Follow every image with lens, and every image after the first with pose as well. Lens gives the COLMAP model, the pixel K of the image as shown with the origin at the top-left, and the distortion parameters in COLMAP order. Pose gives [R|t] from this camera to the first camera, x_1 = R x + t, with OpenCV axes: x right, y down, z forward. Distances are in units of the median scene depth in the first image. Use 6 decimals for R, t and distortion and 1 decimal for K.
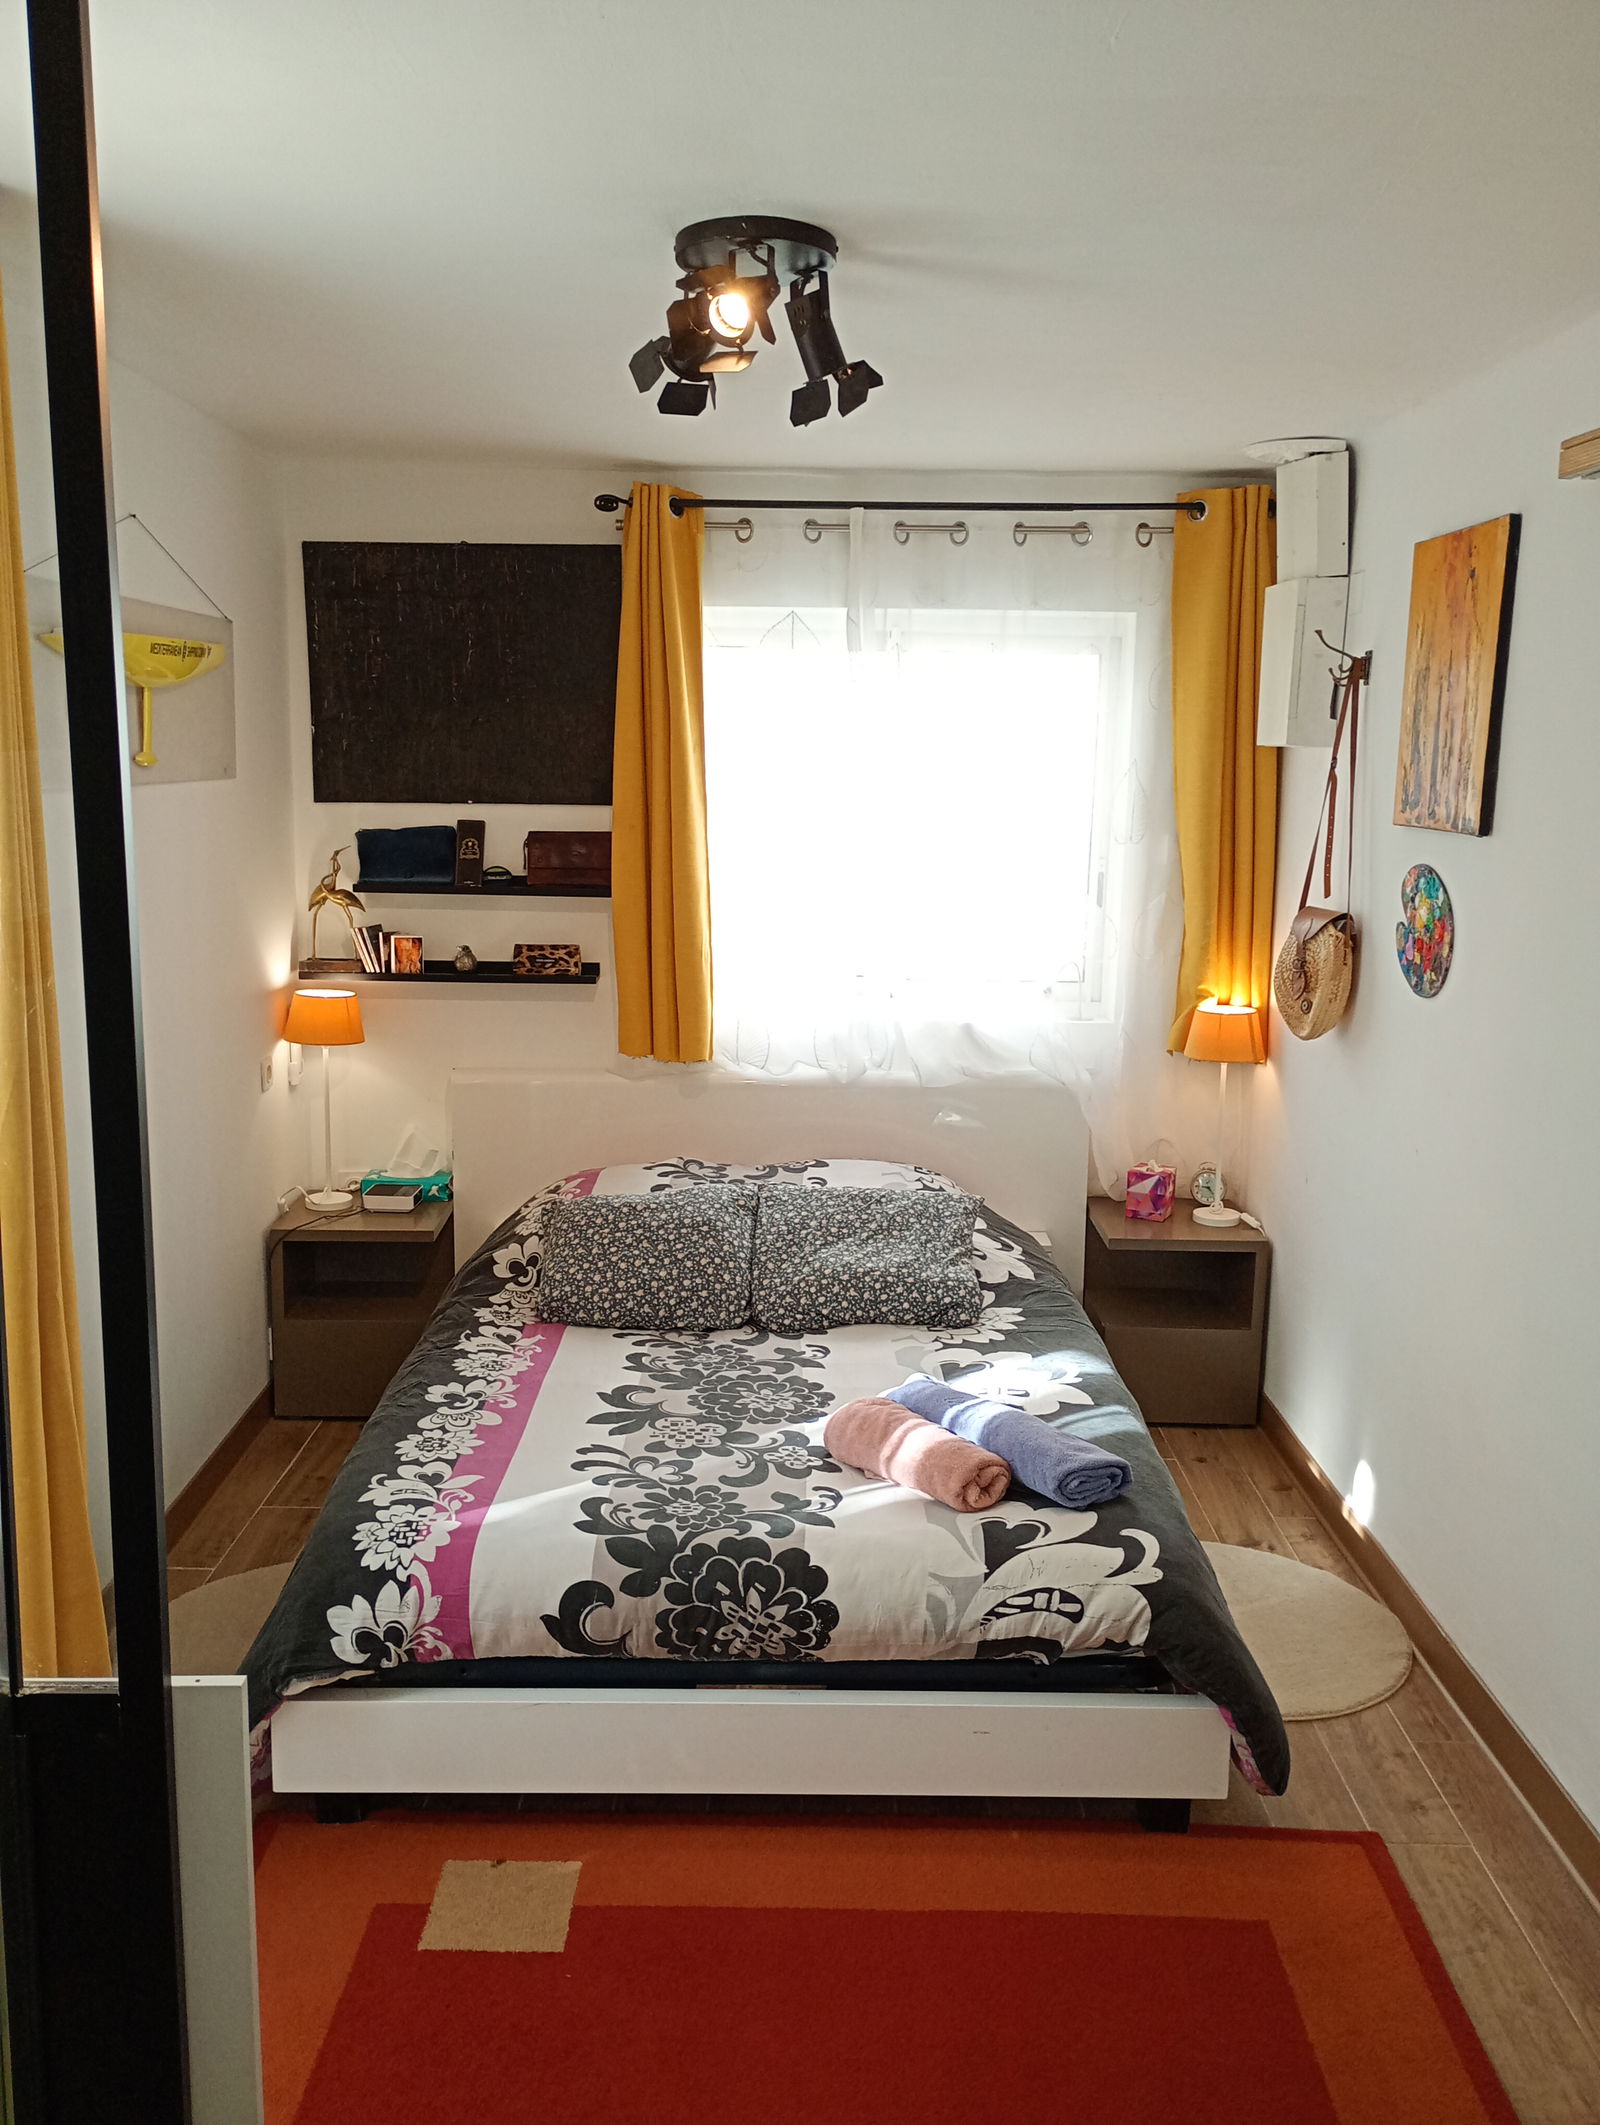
lens RADIAL K [[1739.5, 0, 806.8], [0, 1739.5, 1060.7], [0, 0, 1]] dist [0.063372, -0.073708]
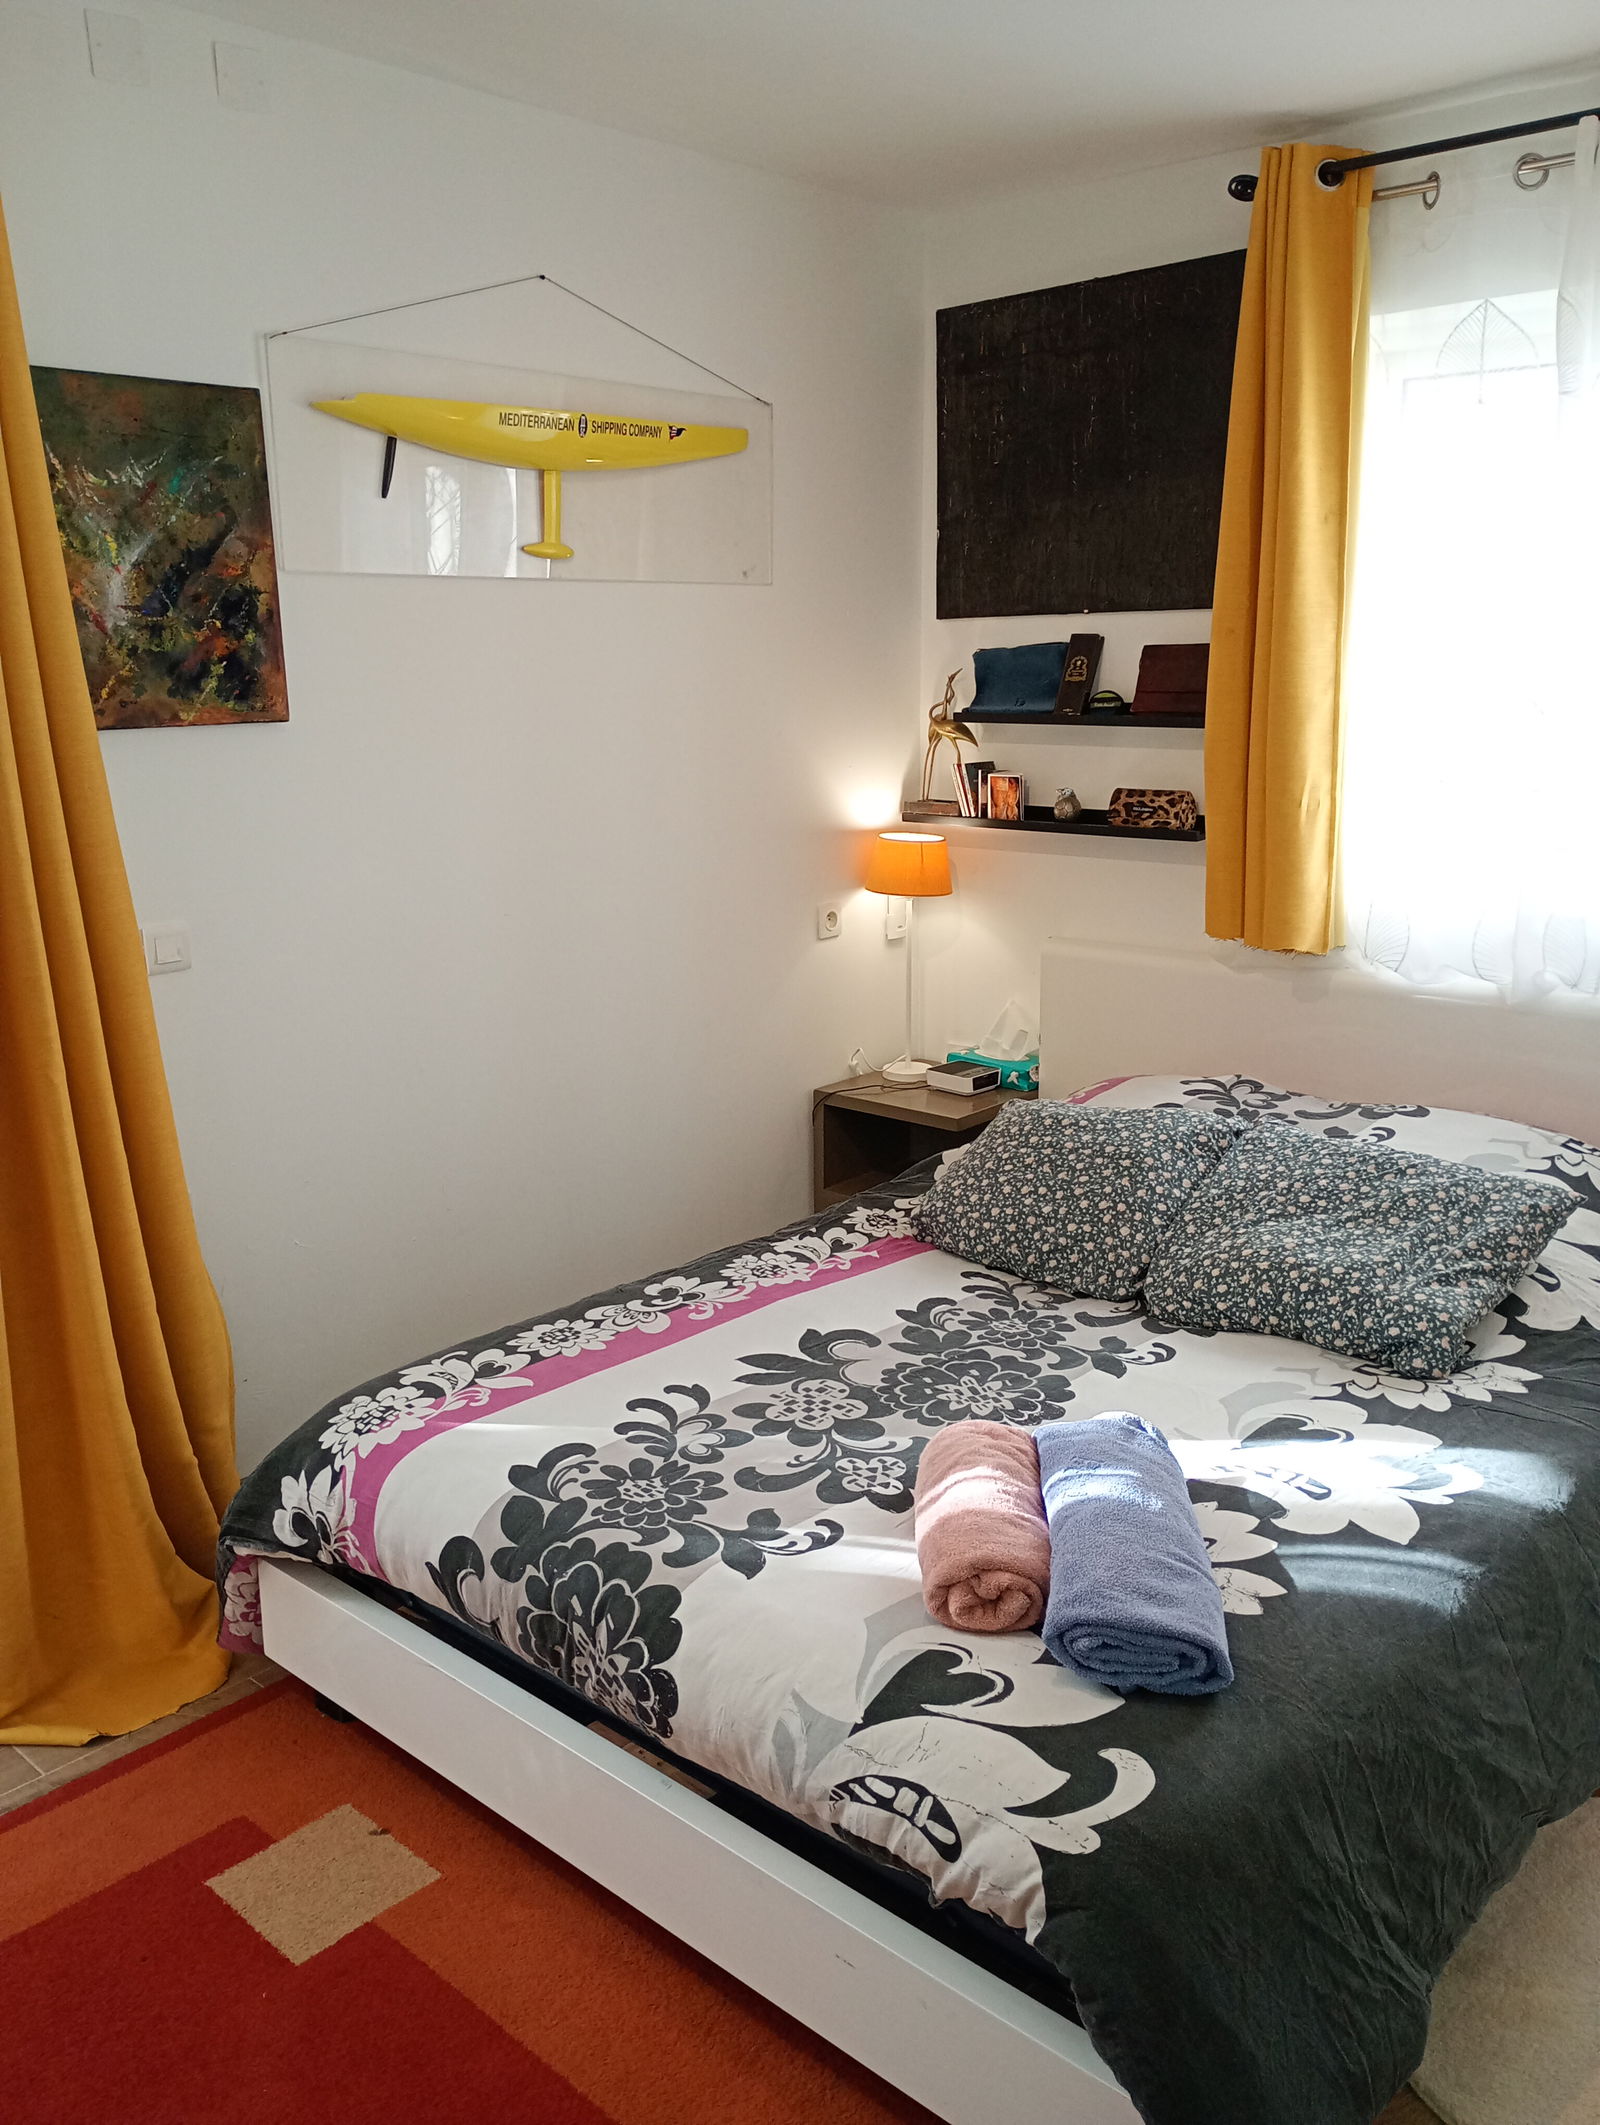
lens RADIAL K [[1739.5, 0, 806.8], [0, 1739.5, 1060.7], [0, 0, 1]] dist [0.063372, -0.073708]
pose [[0.736630, 0.132446, -0.663200, 0.350810], [-0.097034, 0.991188, 0.090170, -0.000772], [0.669299, -0.002068, 0.742990, 0.378371]]
